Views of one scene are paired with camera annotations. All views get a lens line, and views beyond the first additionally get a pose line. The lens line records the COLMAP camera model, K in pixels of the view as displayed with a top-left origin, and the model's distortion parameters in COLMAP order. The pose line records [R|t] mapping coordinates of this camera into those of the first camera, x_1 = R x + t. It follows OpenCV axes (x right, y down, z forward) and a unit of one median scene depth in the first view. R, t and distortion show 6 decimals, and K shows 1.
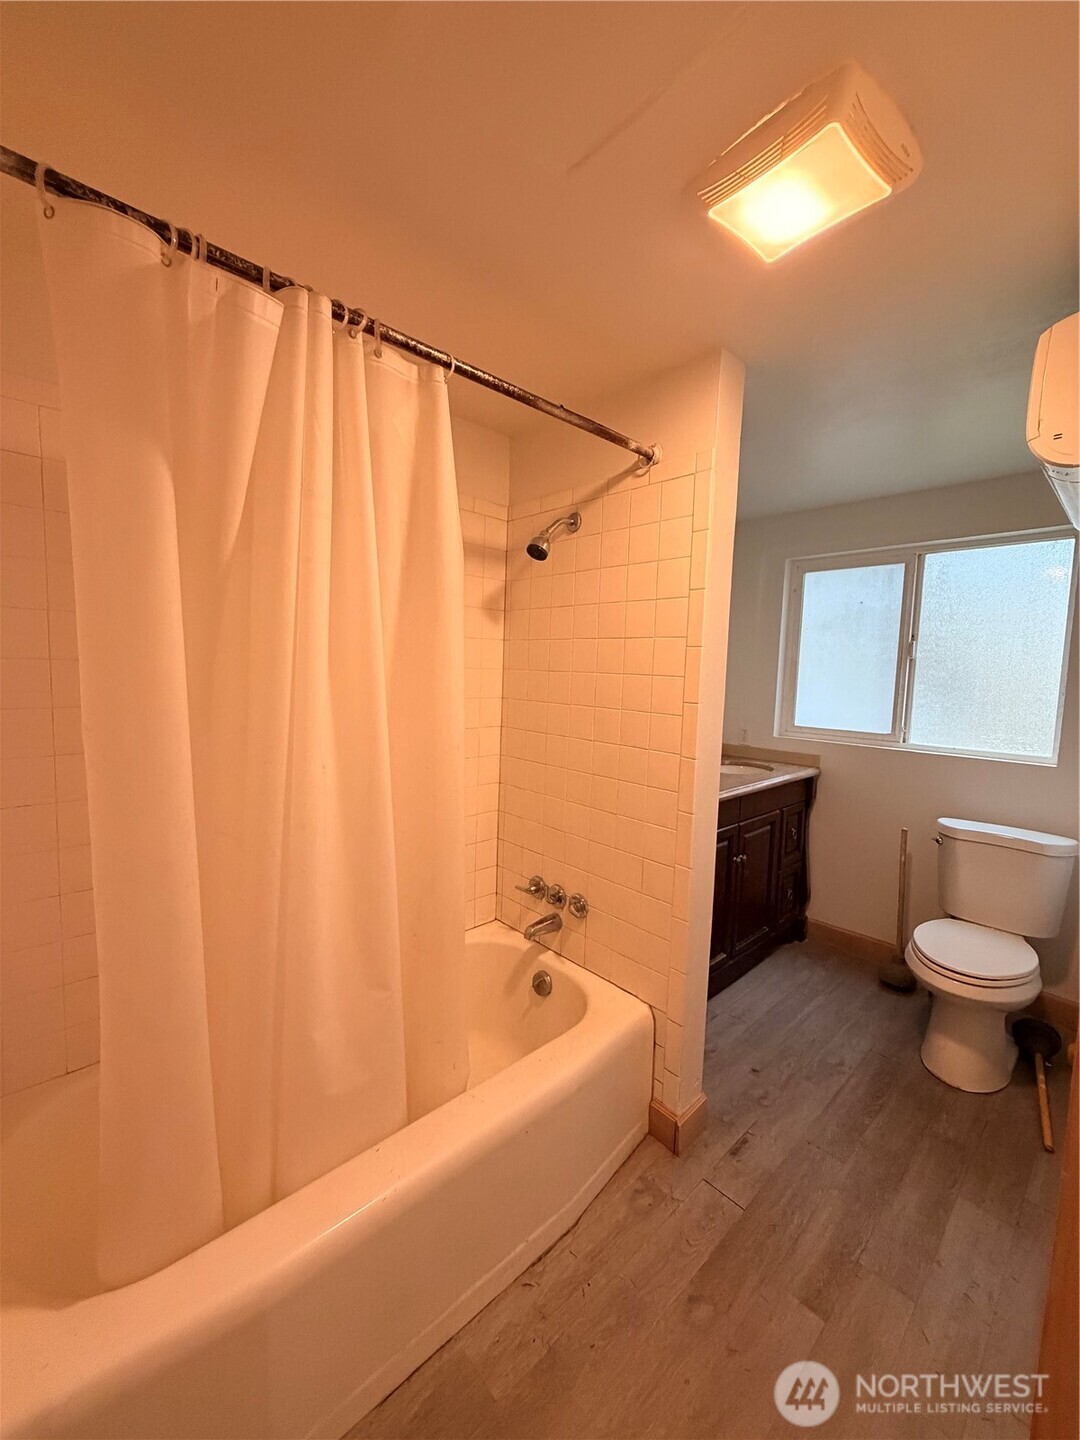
lens RADIAL K [[574.8, 0, 546.2], [0, 574.8, 719.7], [0, 0, 1]] dist [0.016336, 0.000186]
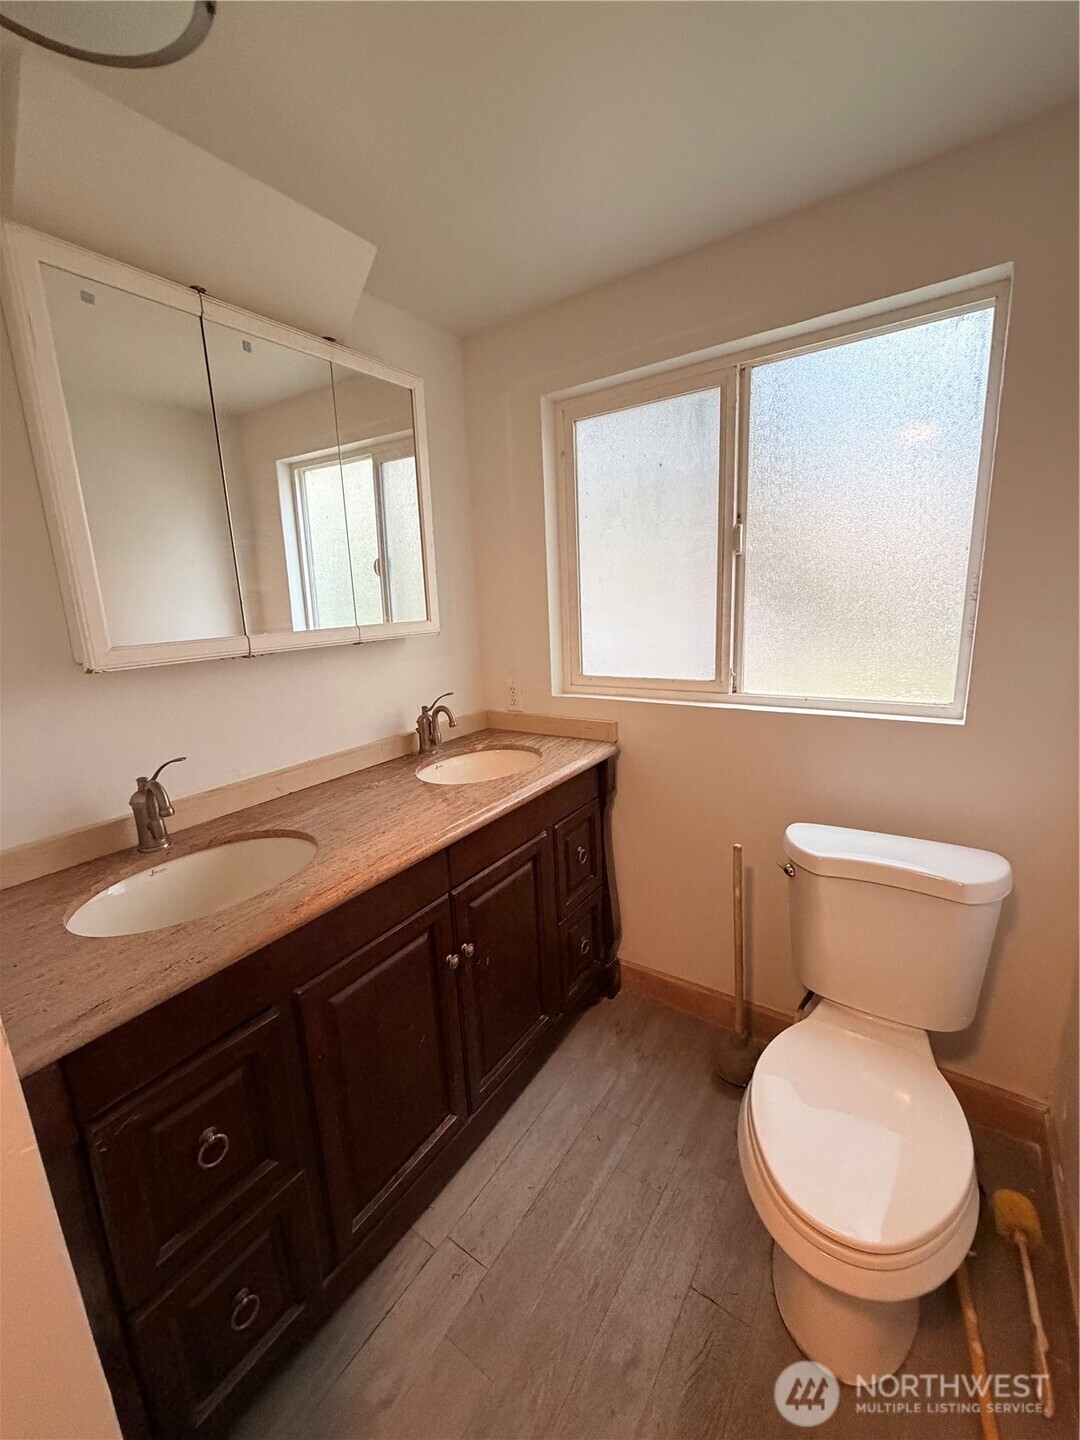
lens RADIAL K [[574.8, 0, 533.4], [0, 574.8, 712.6], [0, 0, 1]] dist [0.016336, 0.000186]
pose [[0.980228, -0.114996, 0.161024, 0.303081], [0.094906, 0.987306, 0.127354, -0.039862], [-0.173625, -0.109554, 0.978699, 0.427311]]
